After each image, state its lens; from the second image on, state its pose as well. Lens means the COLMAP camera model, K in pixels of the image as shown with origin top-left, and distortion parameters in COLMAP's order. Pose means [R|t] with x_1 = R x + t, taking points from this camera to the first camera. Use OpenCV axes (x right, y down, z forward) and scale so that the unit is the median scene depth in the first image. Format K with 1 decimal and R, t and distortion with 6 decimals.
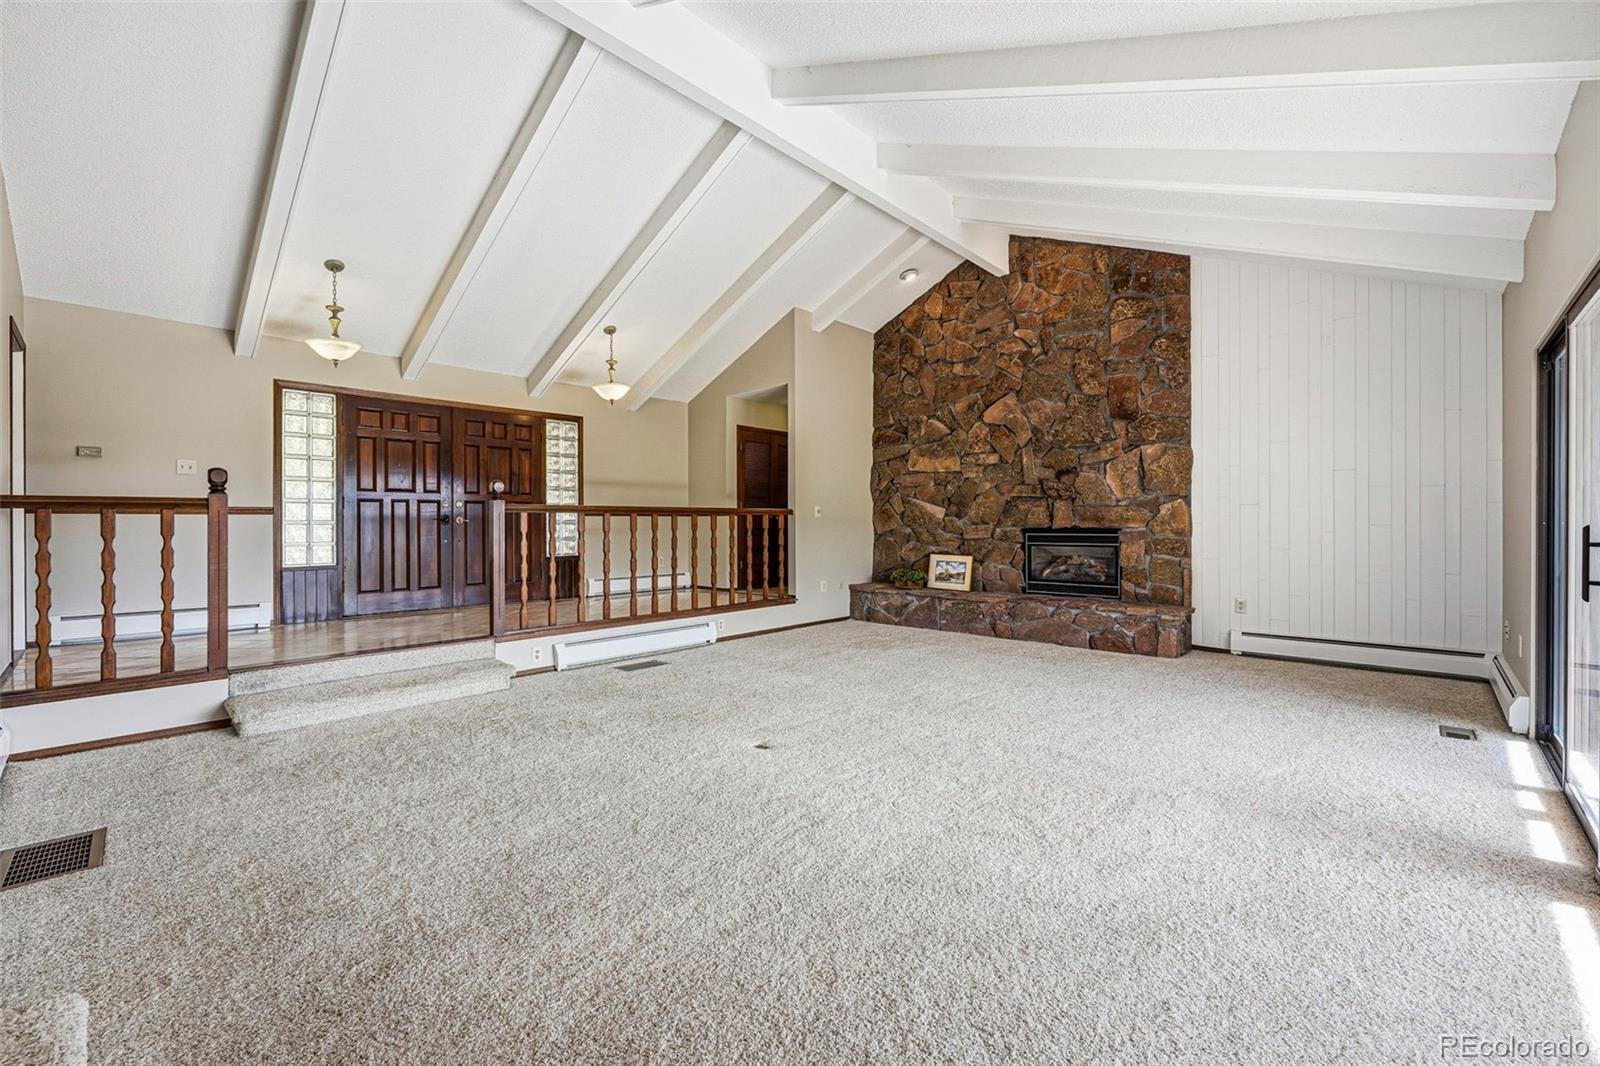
lens RADIAL K [[655.5, 0, 793.6], [0, 655.5, 521.4], [0, 0, 1]] dist [0.004790, -0.001623]
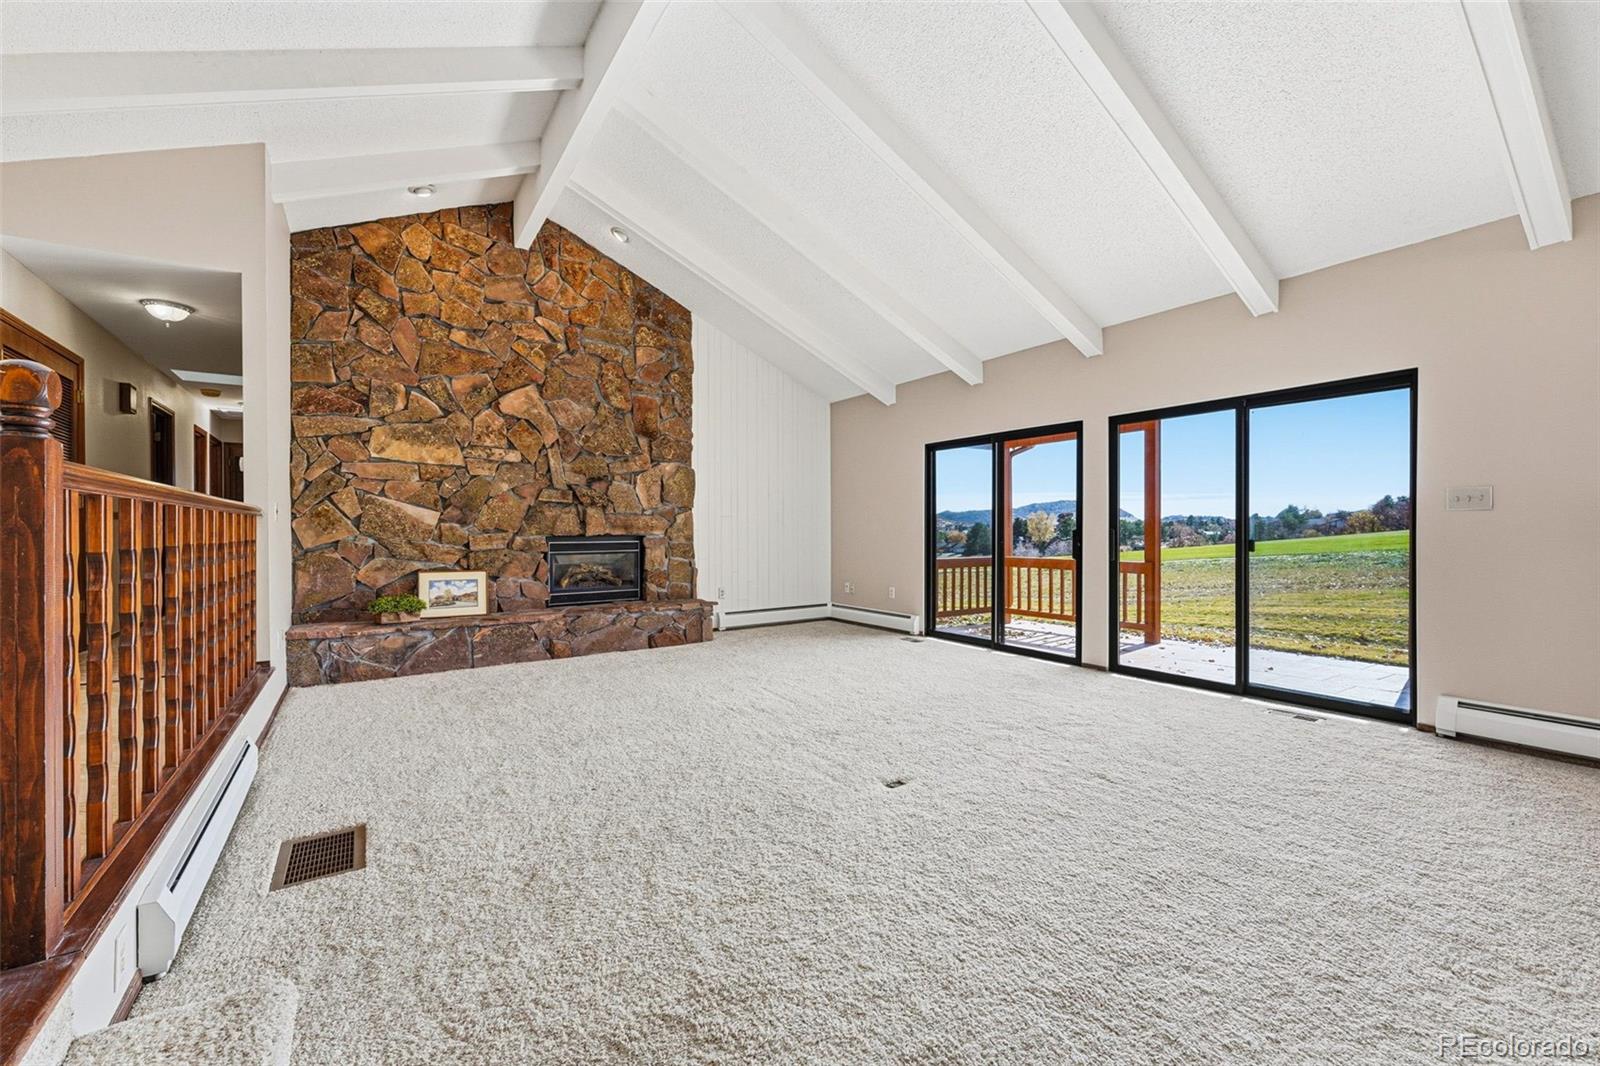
lens RADIAL K [[655.5, 0, 792.8], [0, 655.5, 528.0], [0, 0, 1]] dist [0.004790, -0.001623]
pose [[0.228622, 0.003113, 0.973510, -0.458386], [0.000374, 0.999995, -0.003286, 0.001594], [-0.973515, 0.001116, 0.228619, 0.455662]]
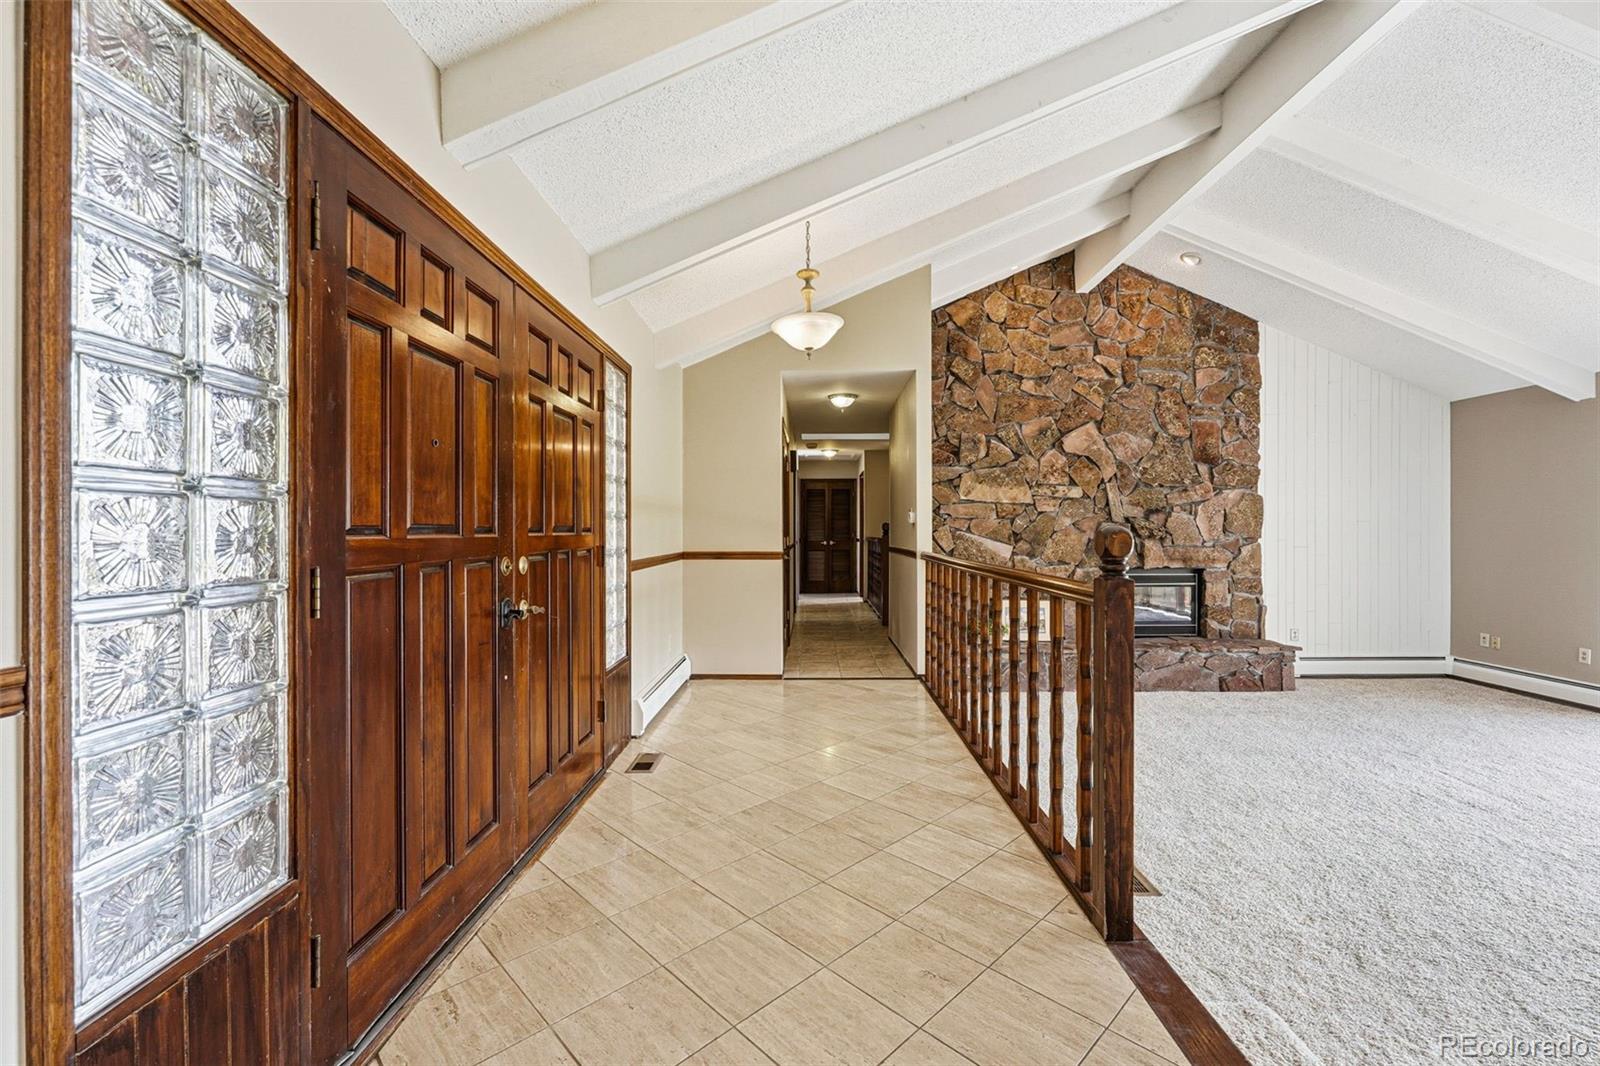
lens RADIAL K [[655.5, 0, 811.6], [0, 655.5, 532.3], [0, 0, 1]] dist [0.004790, -0.001623]
pose [[0.728623, 0.002501, 0.684911, -0.593855], [-0.003874, 0.999992, 0.000469, -0.040047], [-0.684905, -0.002994, 0.728627, 0.600787]]
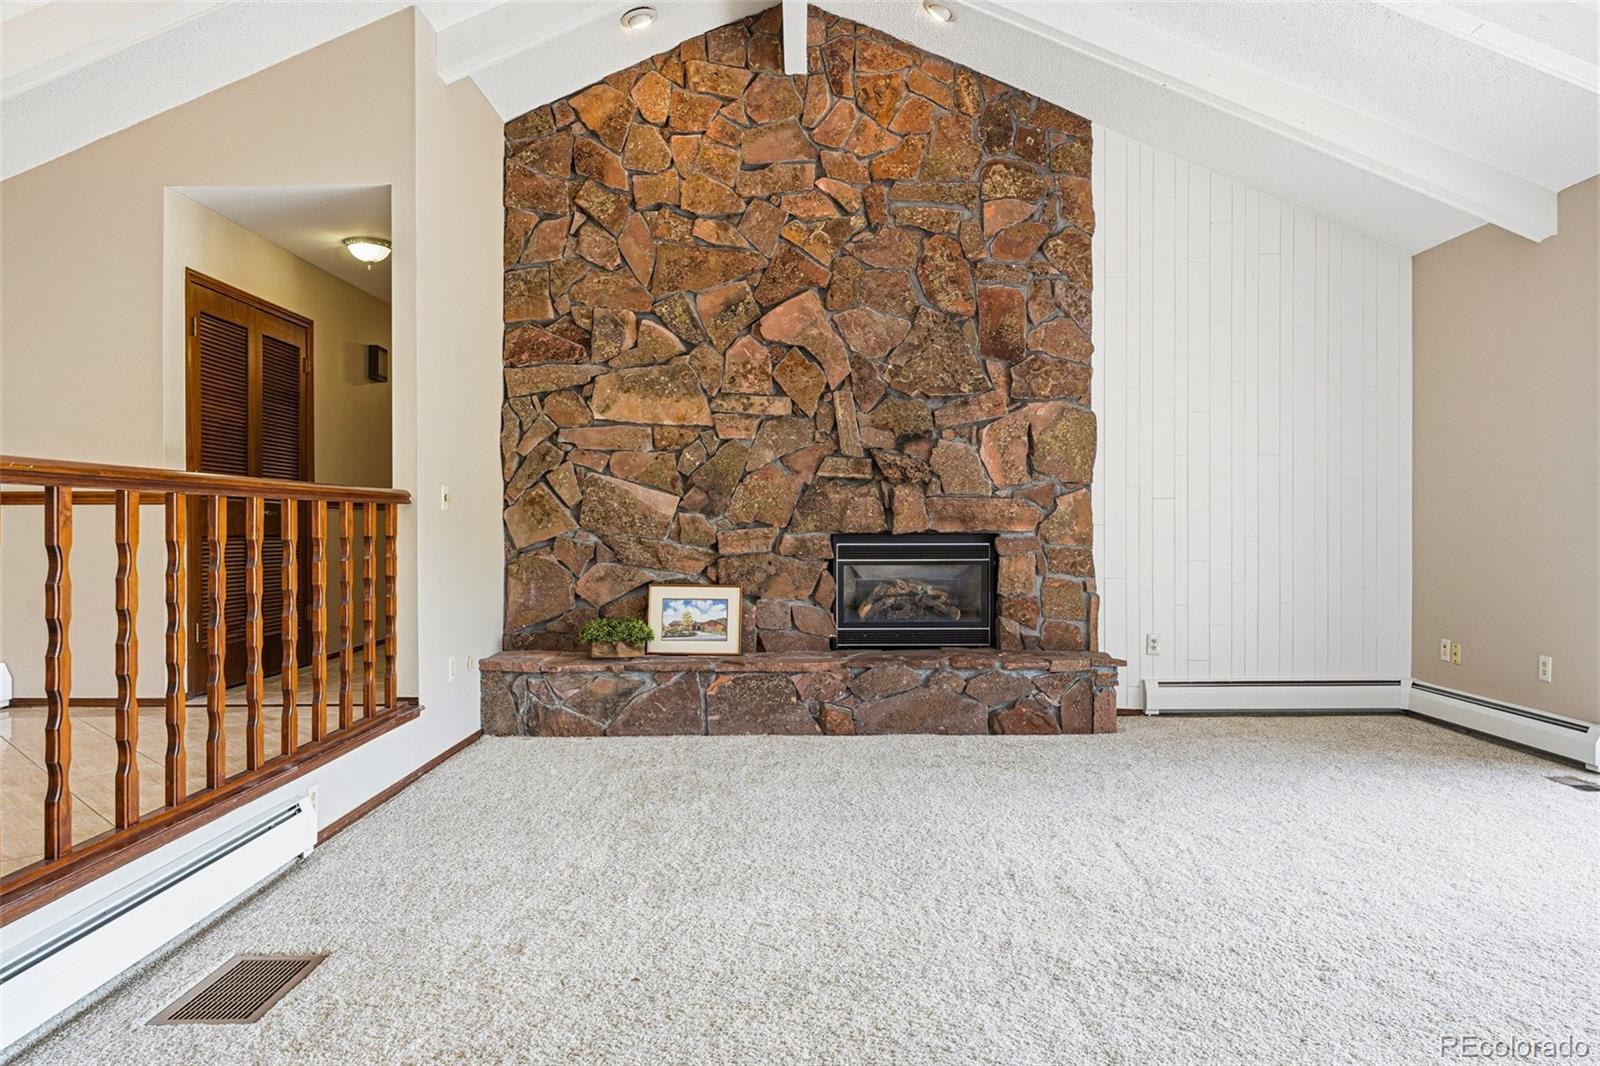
lens RADIAL K [[1070.2, 0, 792.2], [0, 1070.2, 526.7], [0, 0, 1]] dist [0.001940, -0.000902]
pose [[0.731212, 0.000287, 0.682151, -0.299196], [-0.002504, 0.999994, 0.002264, 0.002080], [-0.682146, -0.003363, 0.731208, 0.352238]]
